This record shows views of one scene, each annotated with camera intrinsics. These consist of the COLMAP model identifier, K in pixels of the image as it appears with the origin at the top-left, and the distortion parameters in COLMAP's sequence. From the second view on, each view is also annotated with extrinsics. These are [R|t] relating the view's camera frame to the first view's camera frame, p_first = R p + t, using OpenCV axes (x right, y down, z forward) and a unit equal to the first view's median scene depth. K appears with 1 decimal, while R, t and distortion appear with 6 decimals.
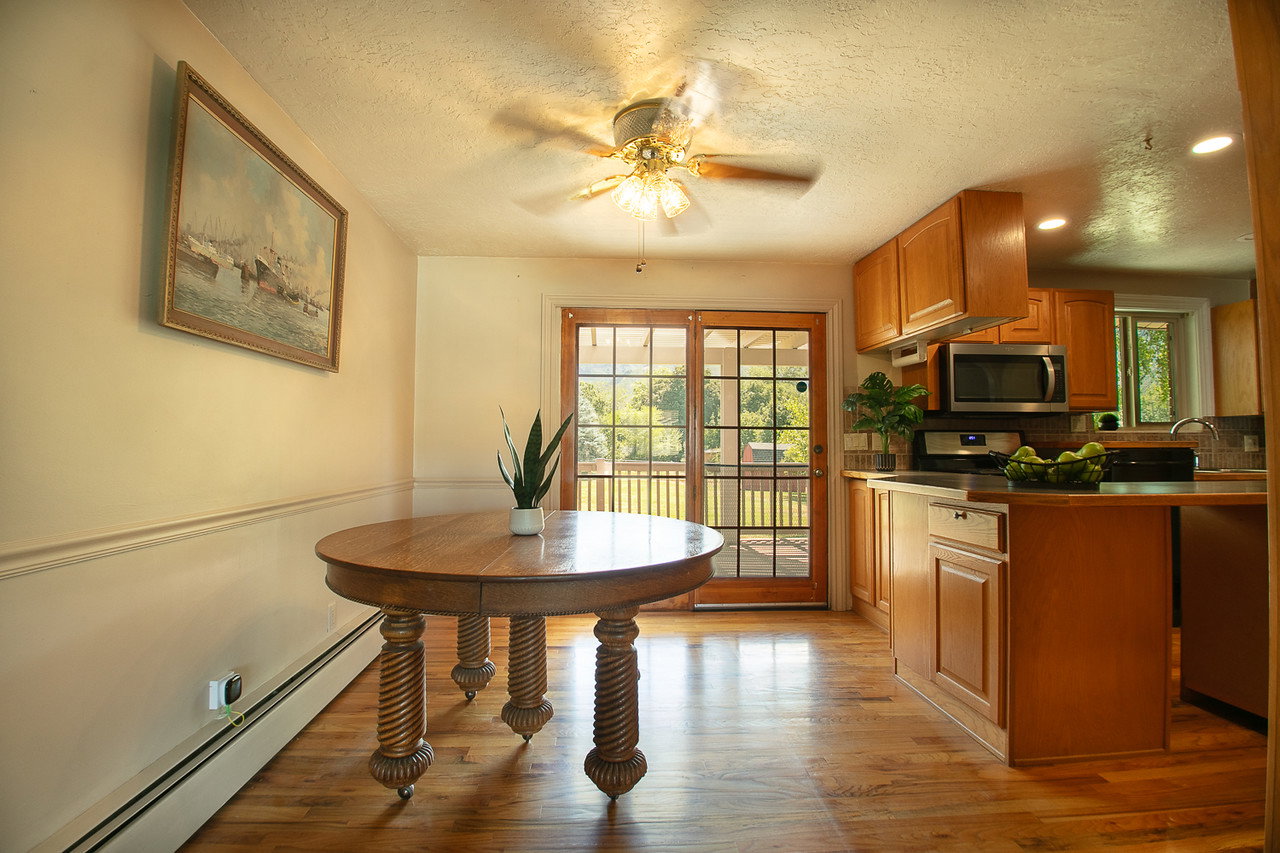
lens RADIAL K [[566.4, 0, 629.1], [0, 566.4, 418.8], [0, 0, 1]] dist [-0.036723, -0.002078]
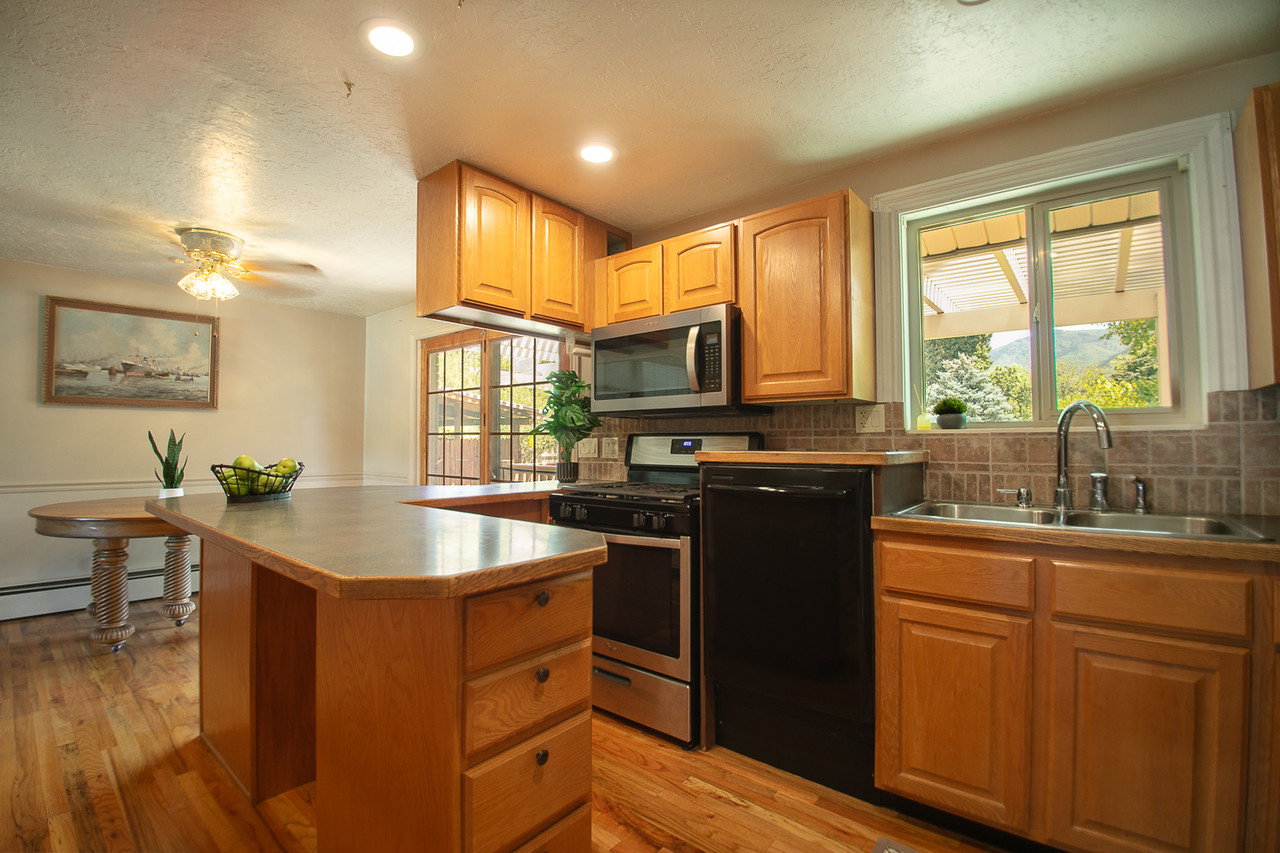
lens RADIAL K [[566.4, 0, 632.0], [0, 566.4, 421.6], [0, 0, 1]] dist [-0.036723, -0.002078]
pose [[0.727254, -0.026668, -0.685850, 1.710942], [0.034453, 0.999404, -0.002327, 0.006927], [0.685503, -0.021937, 0.727739, 0.635475]]
